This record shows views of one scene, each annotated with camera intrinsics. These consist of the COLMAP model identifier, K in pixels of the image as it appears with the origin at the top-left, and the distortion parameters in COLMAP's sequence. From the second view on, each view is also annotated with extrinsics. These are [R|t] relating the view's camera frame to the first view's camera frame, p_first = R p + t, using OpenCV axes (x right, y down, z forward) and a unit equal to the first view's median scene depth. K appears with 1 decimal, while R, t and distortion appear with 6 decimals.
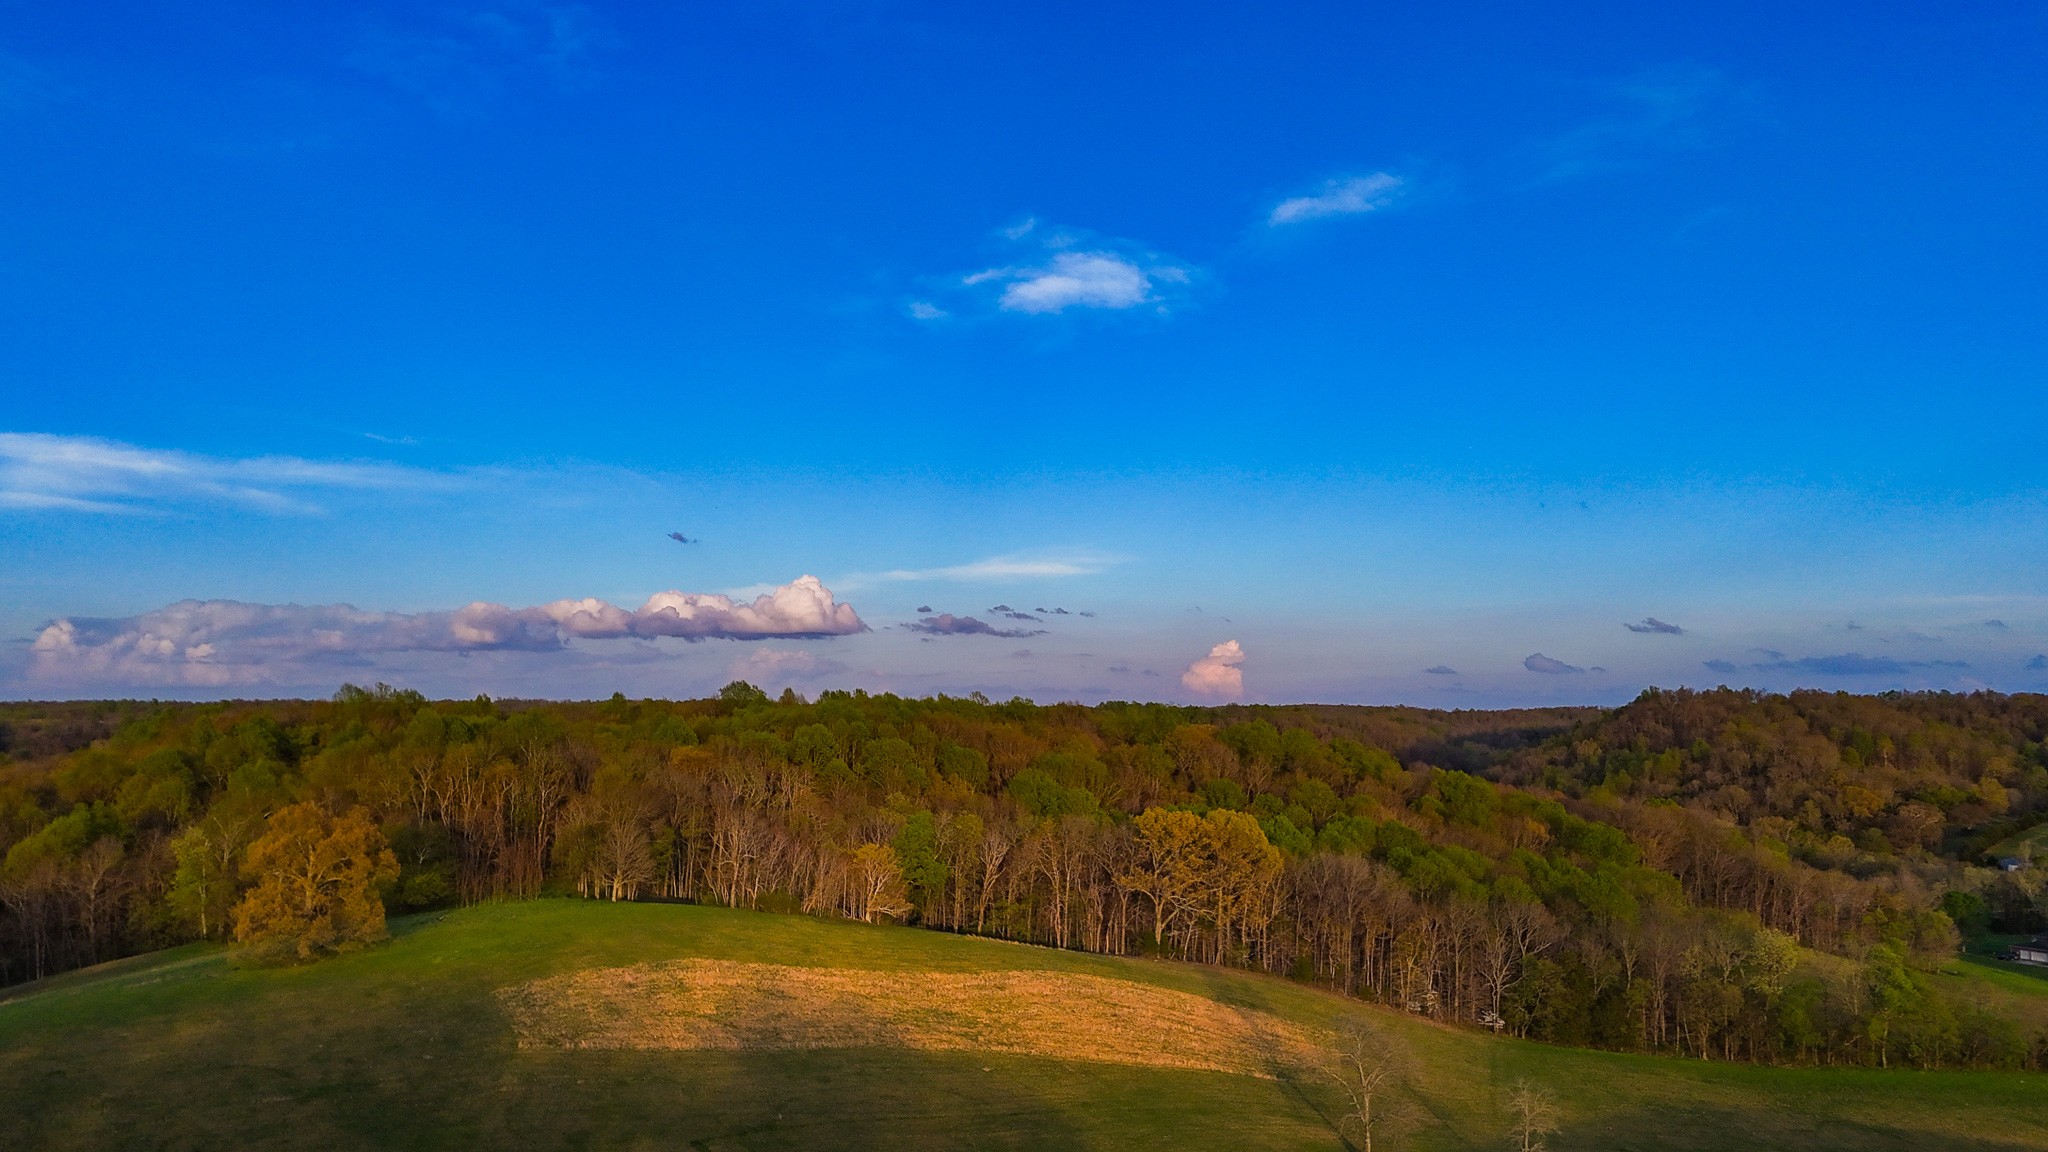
lens RADIAL K [[1481.0, 0, 1024.0], [0, 1481.0, 576.0], [0, 0, 1]] dist [0.088078, -0.090802]
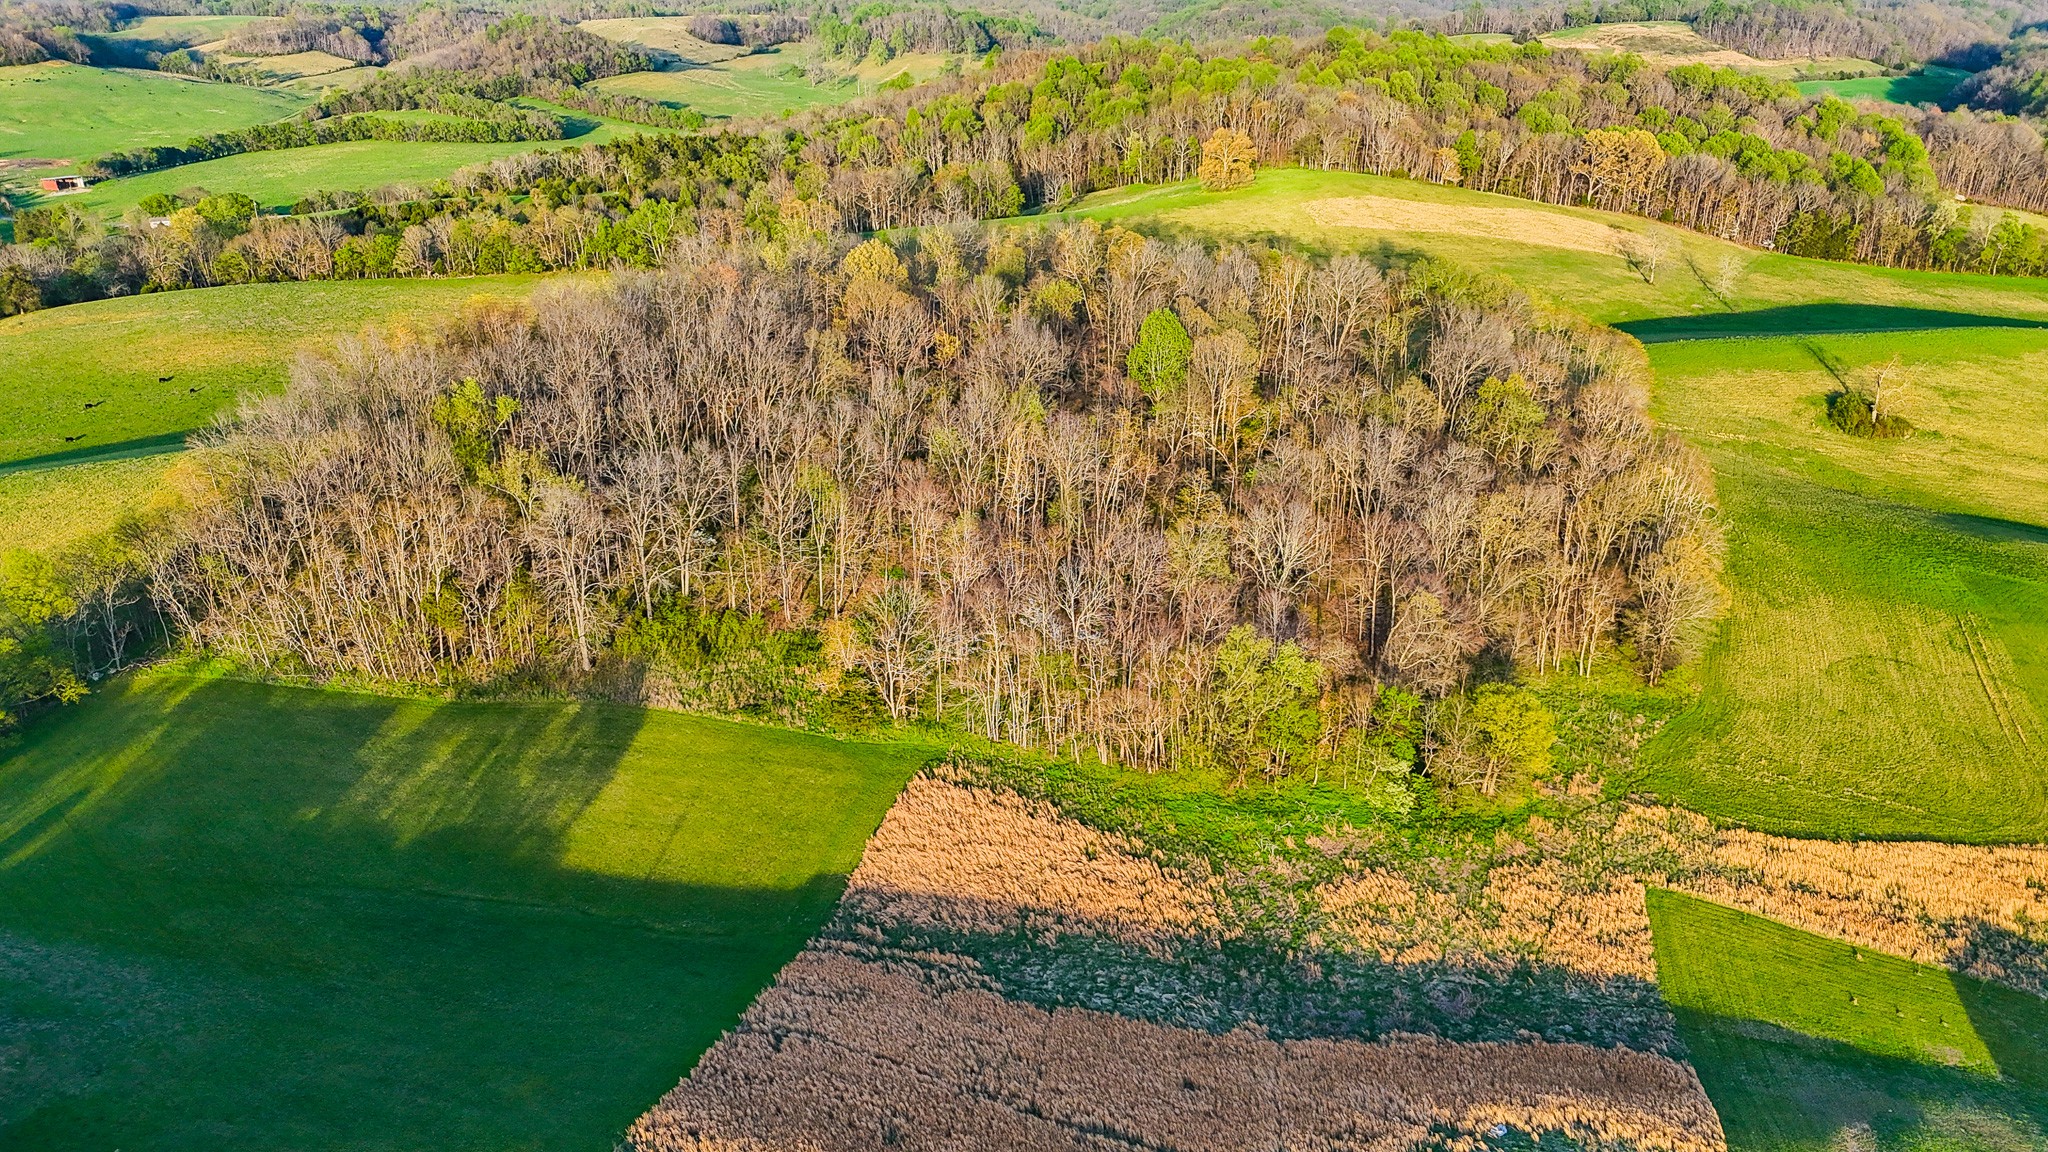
lens RADIAL K [[1527.2, 0, 1024.9], [0, 1527.2, 546.0], [0, 0, 1]] dist [0.062155, -0.055285]
pose [[0.951693, 0.101251, -0.289876, 0.018204], [0.034124, 0.903342, 0.427562, -0.236183], [0.305148, -0.416799, 0.856249, -1.156522]]
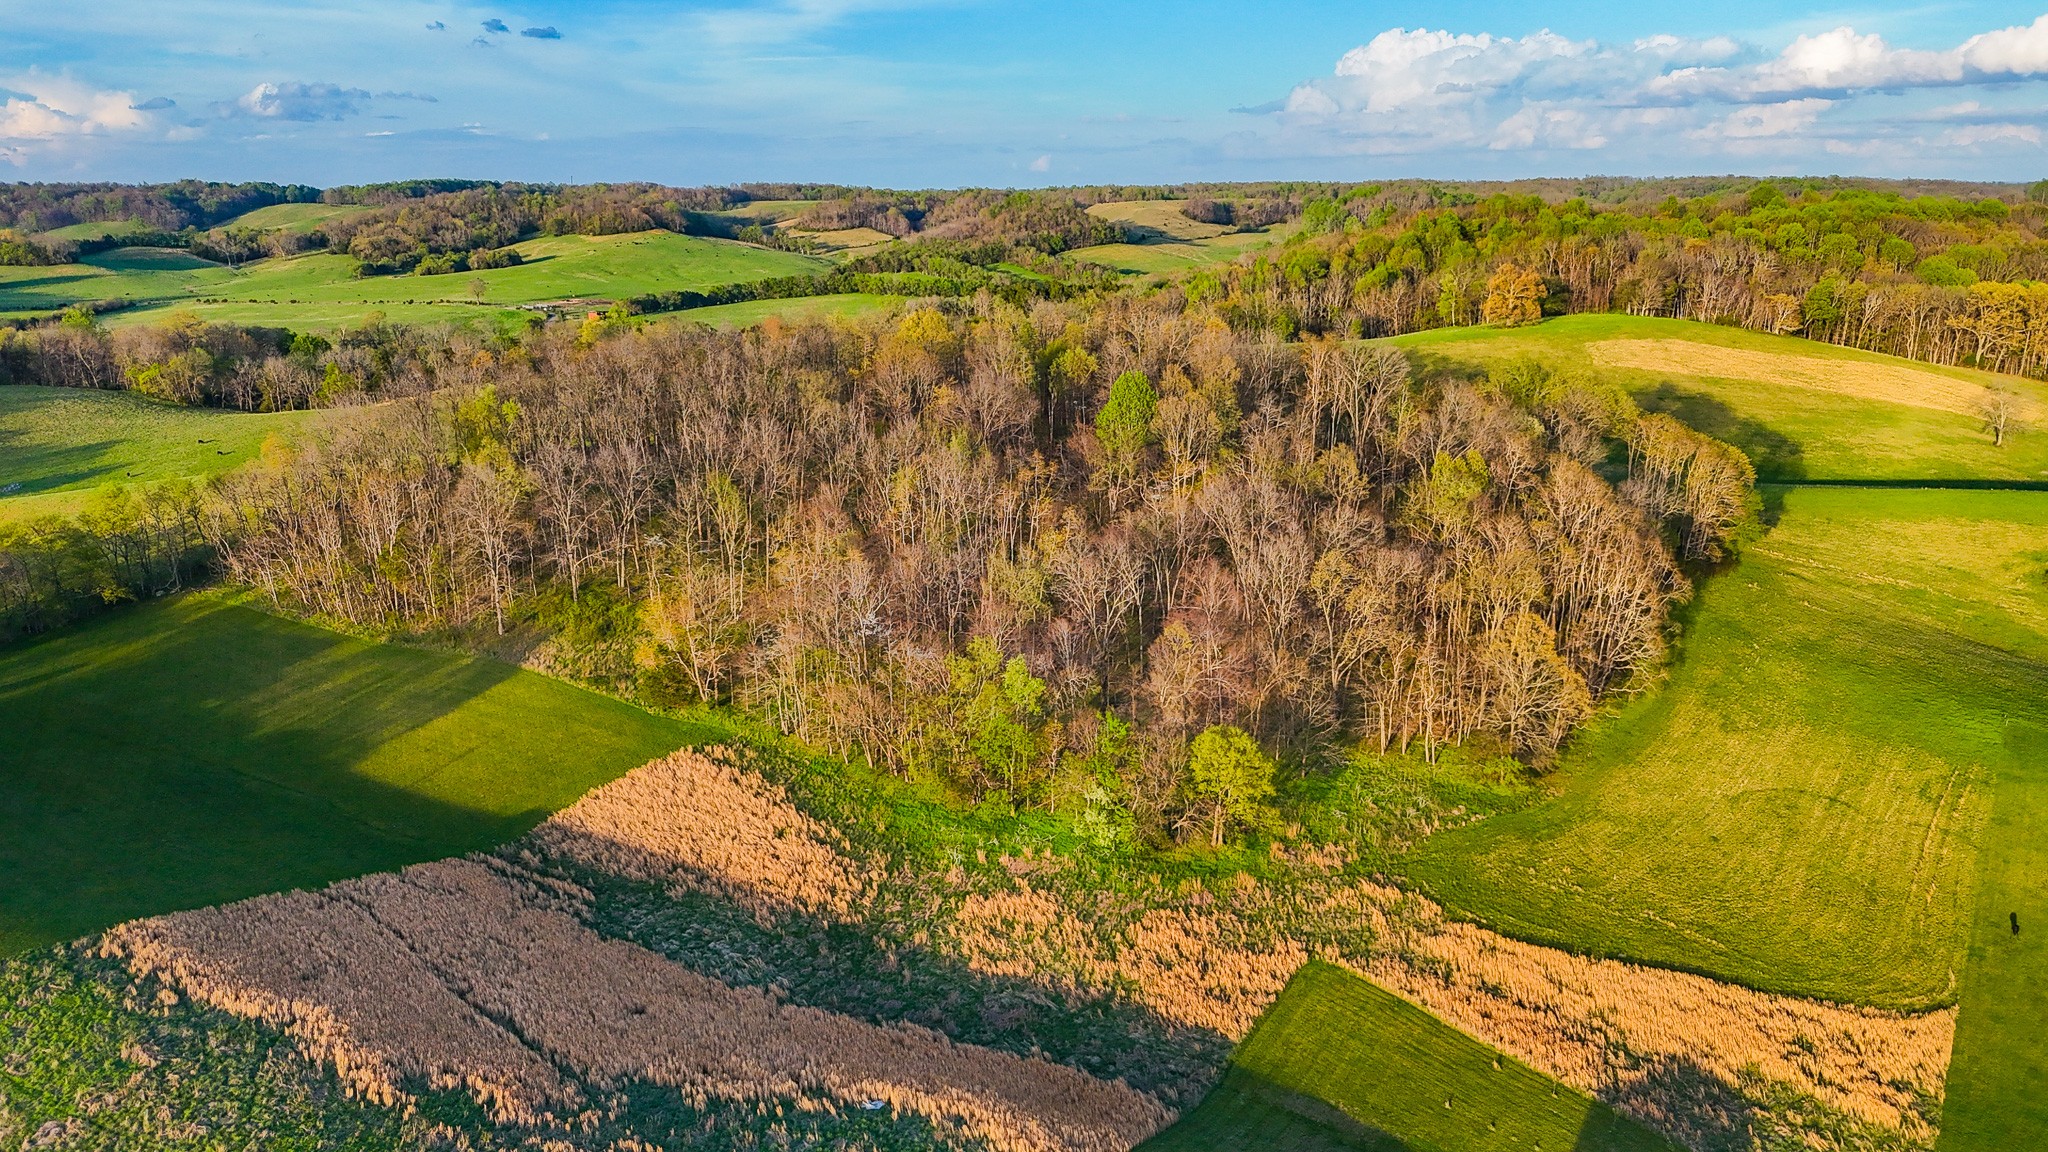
lens RADIAL K [[1527.2, 0, 1024.9], [0, 1527.2, 546.0], [0, 0, 1]] dist [0.062155, -0.055285]
pose [[0.782013, 0.141140, -0.607071, 0.344504], [0.059921, 0.952484, 0.298636, -0.145586], [0.620375, -0.269914, 0.736398, -1.030129]]
